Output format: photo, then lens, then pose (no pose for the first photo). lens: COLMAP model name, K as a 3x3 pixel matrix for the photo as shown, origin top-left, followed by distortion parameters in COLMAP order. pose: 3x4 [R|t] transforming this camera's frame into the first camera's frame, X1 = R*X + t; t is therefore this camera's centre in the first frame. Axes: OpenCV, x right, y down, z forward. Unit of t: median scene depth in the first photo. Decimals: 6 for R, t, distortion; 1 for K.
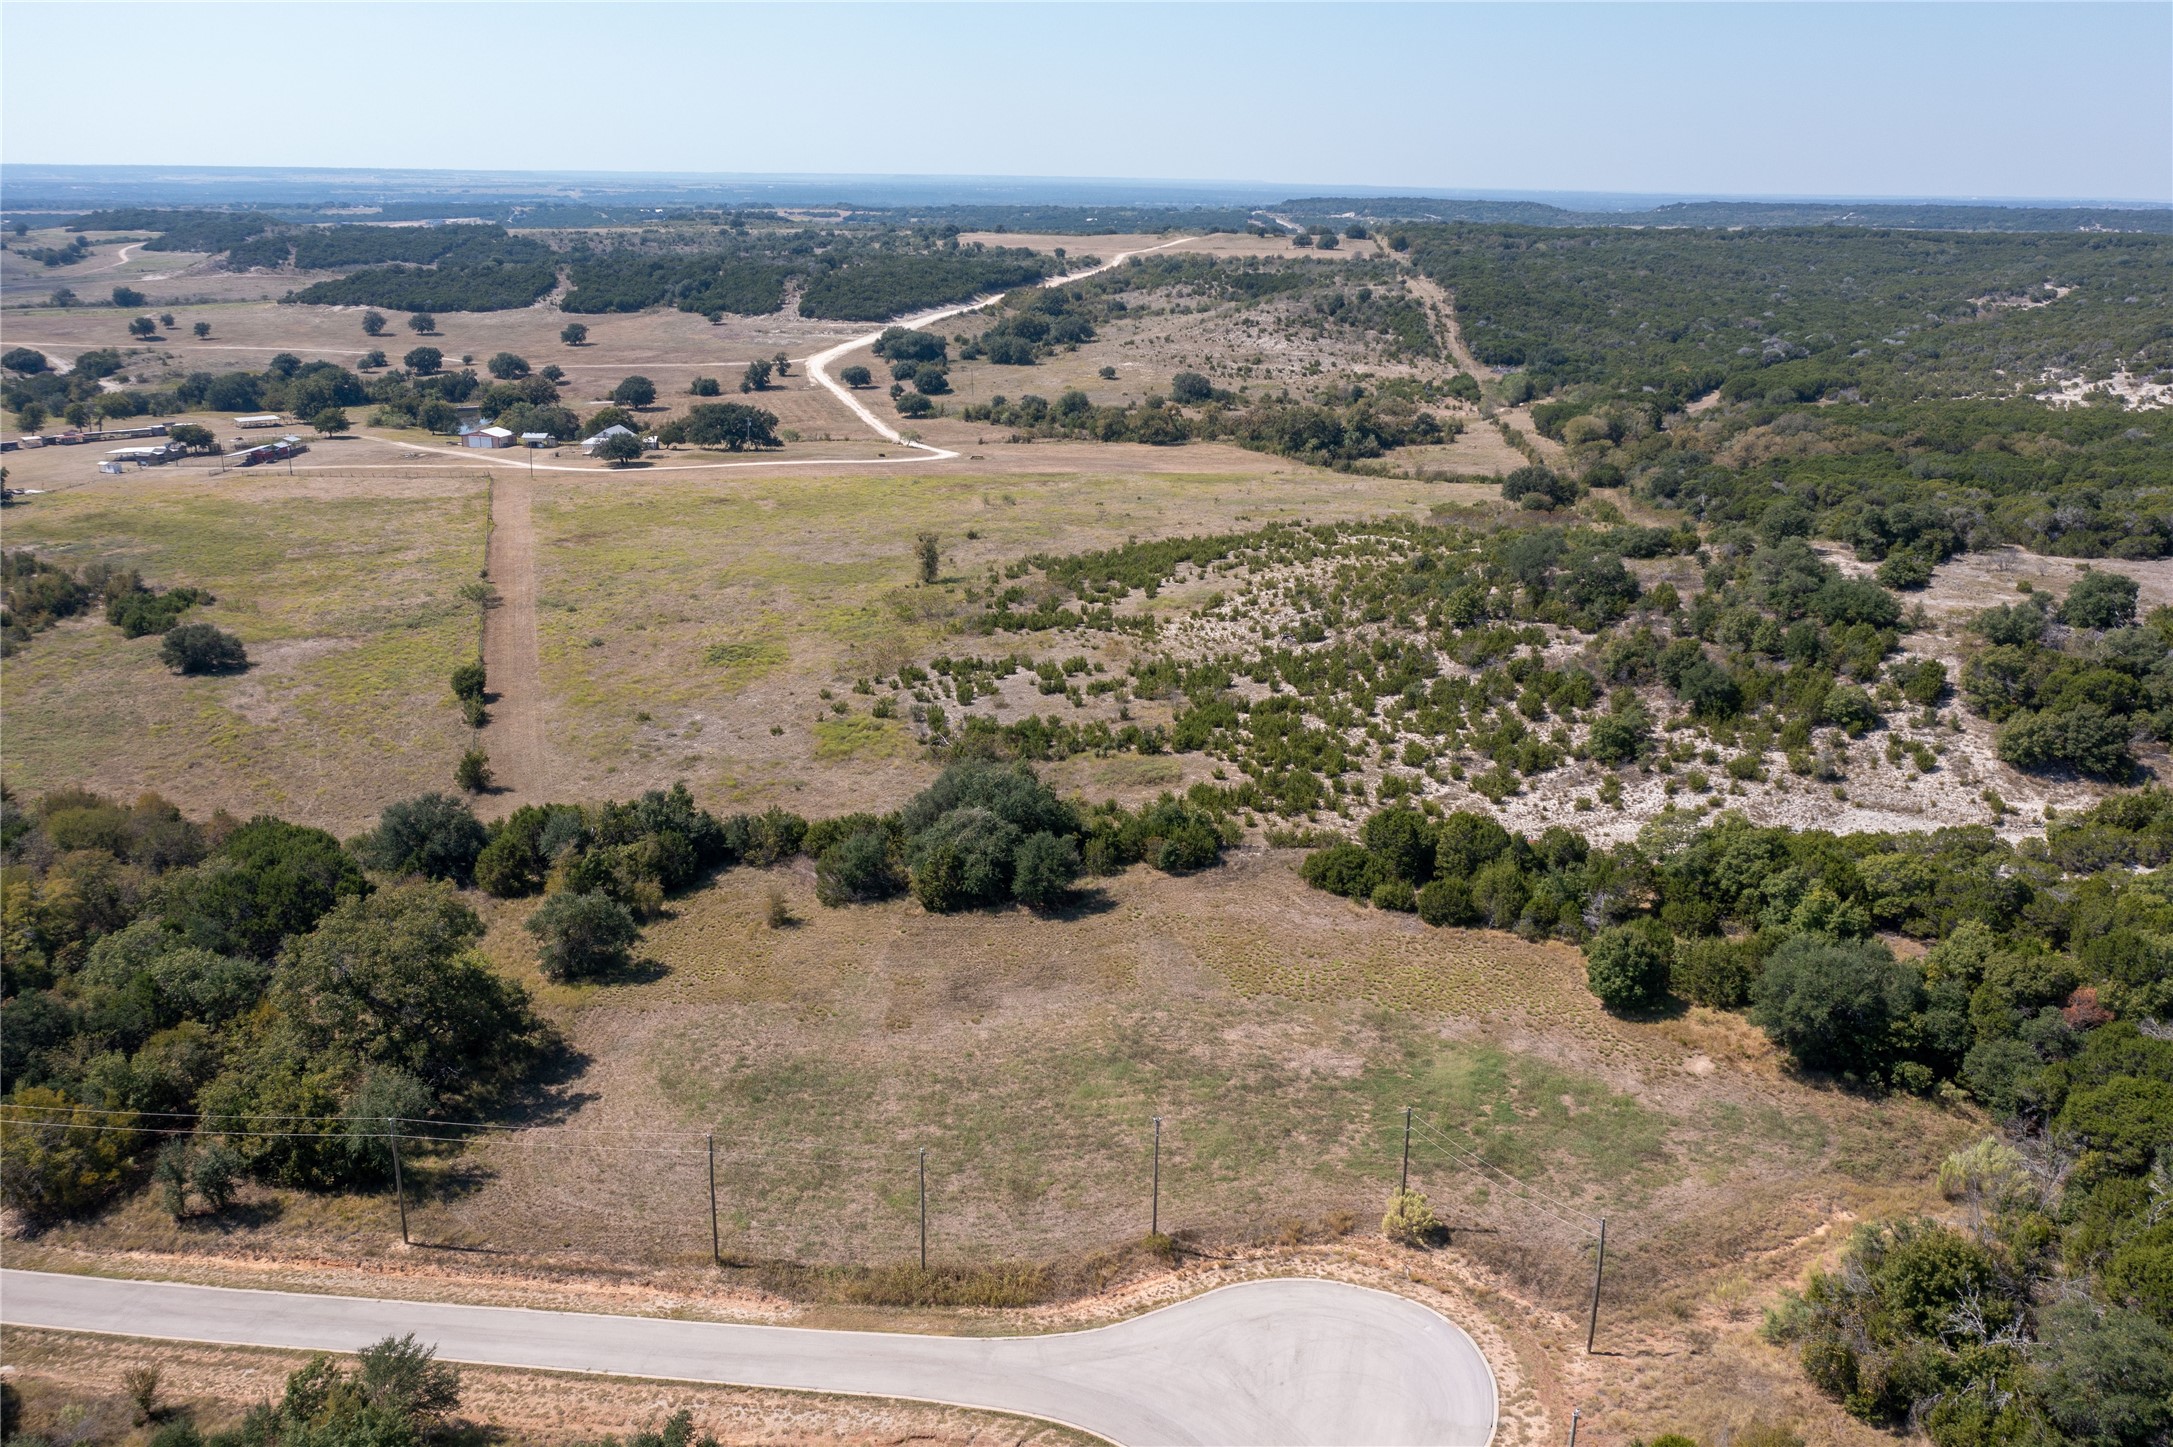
lens RADIAL K [[1699.1, 0, 1079.4], [0, 1699.1, 723.5], [0, 0, 1]] dist [-0.022457, 0.009575]
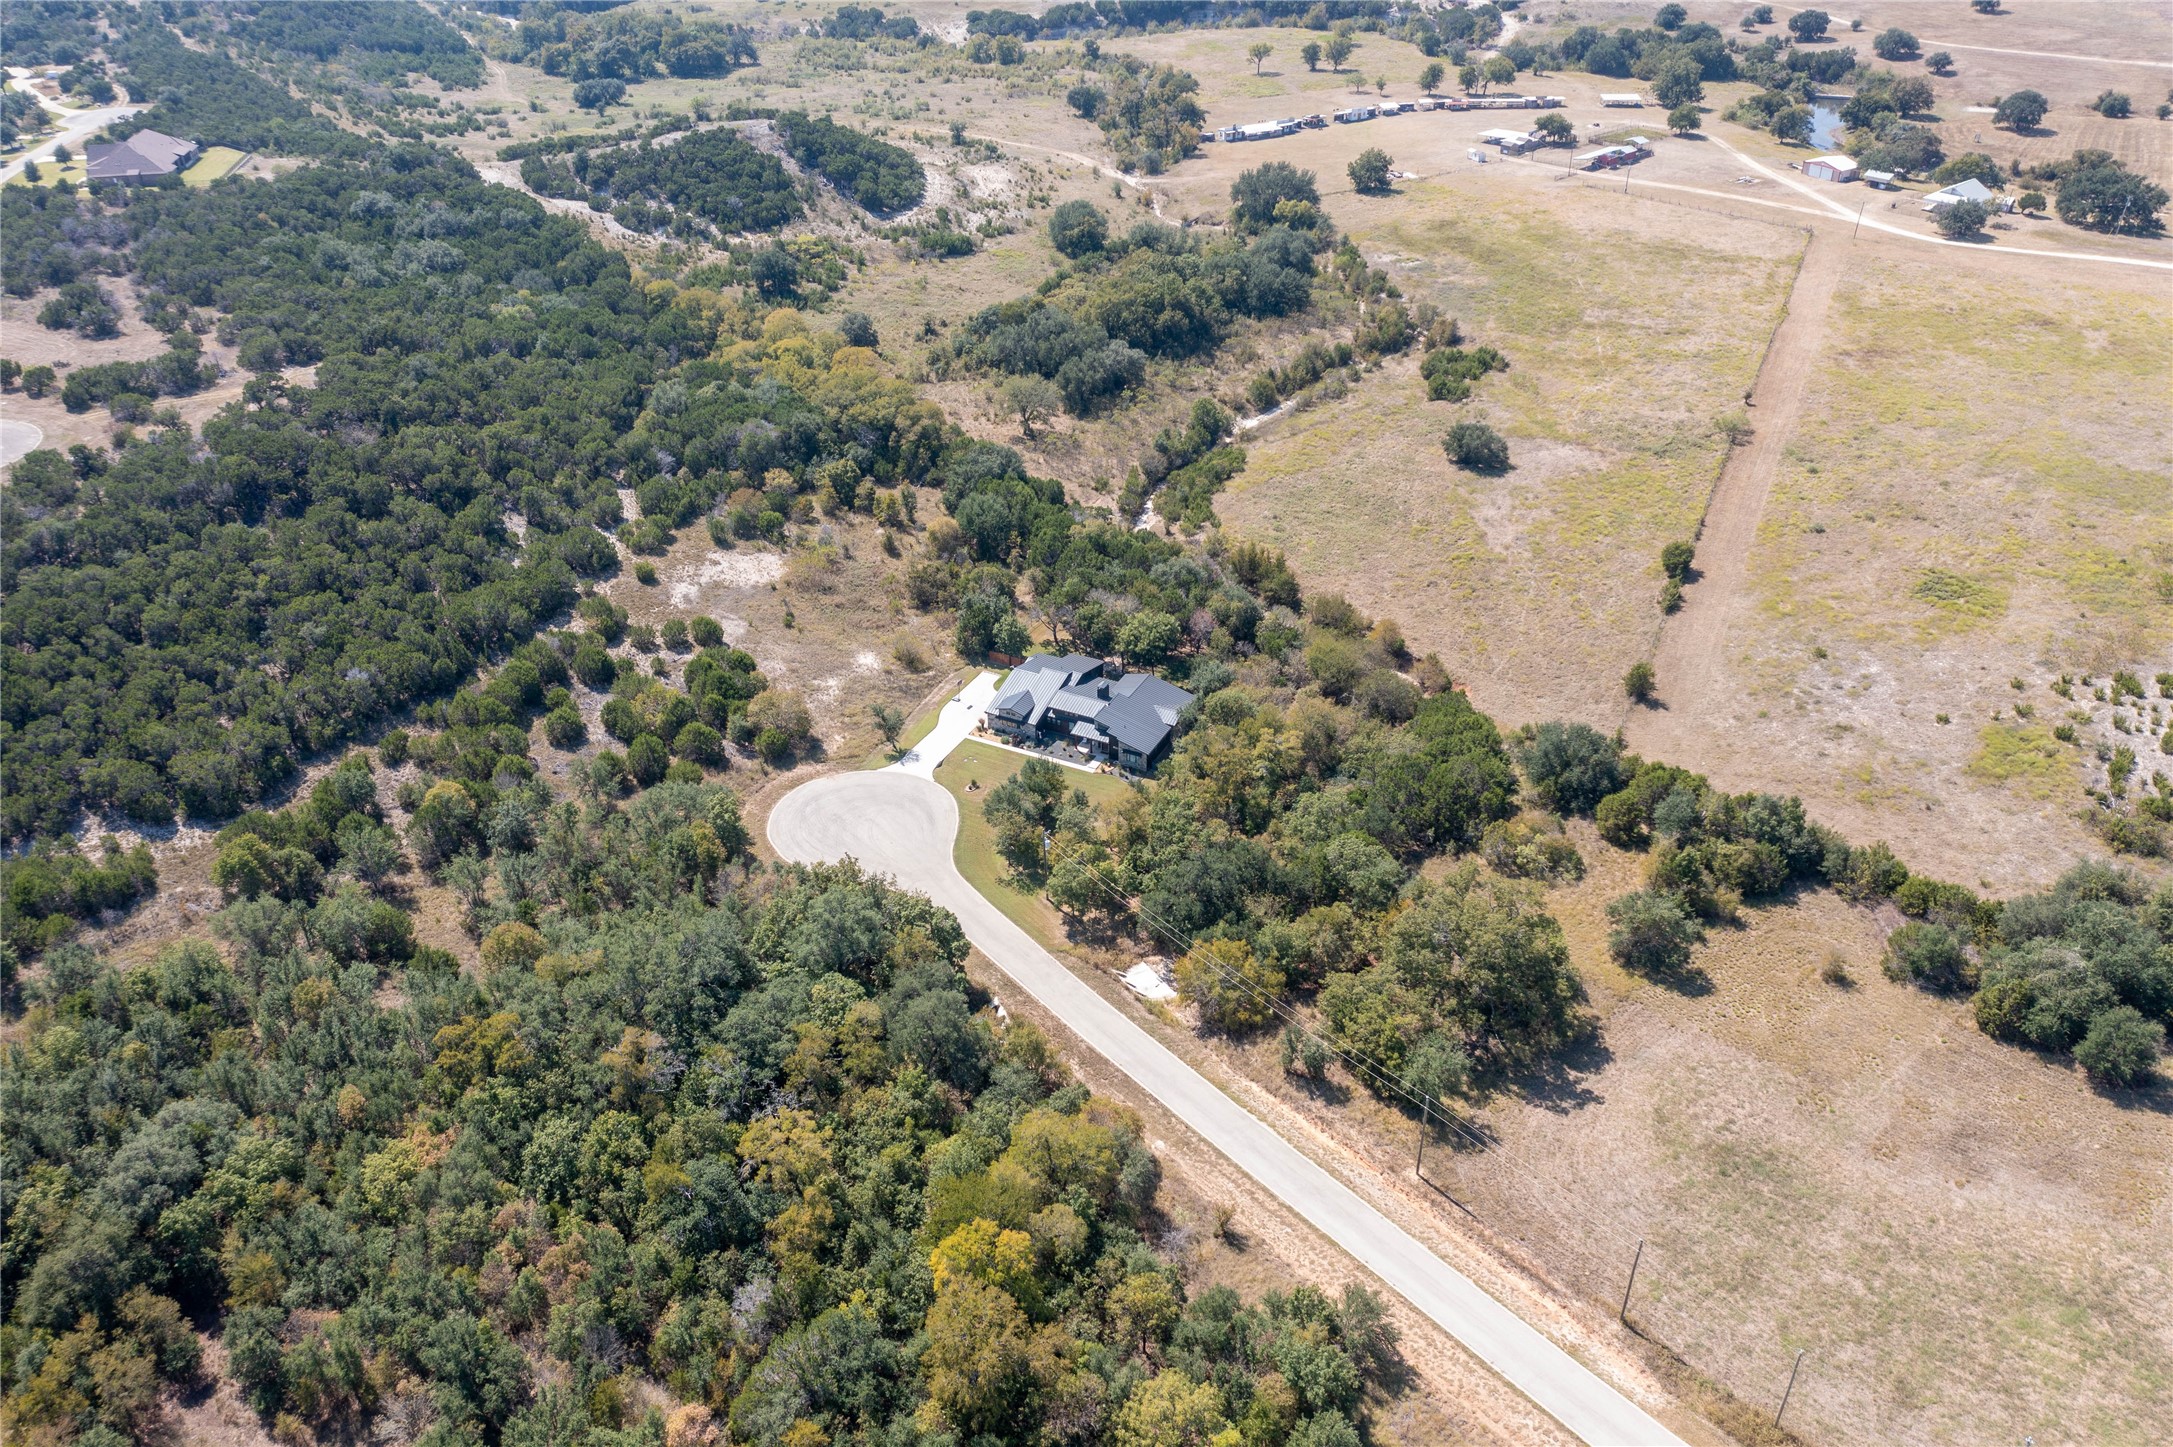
lens RADIAL K [[1699.1, 0, 1081.0], [0, 1699.1, 728.6], [0, 0, 1]] dist [-0.022457, 0.009575]
pose [[0.727422, 0.347985, -0.591408, 0.052351], [-0.186179, 0.929631, 0.317999, -0.263056], [0.660450, -0.121211, 0.741022, -0.083993]]
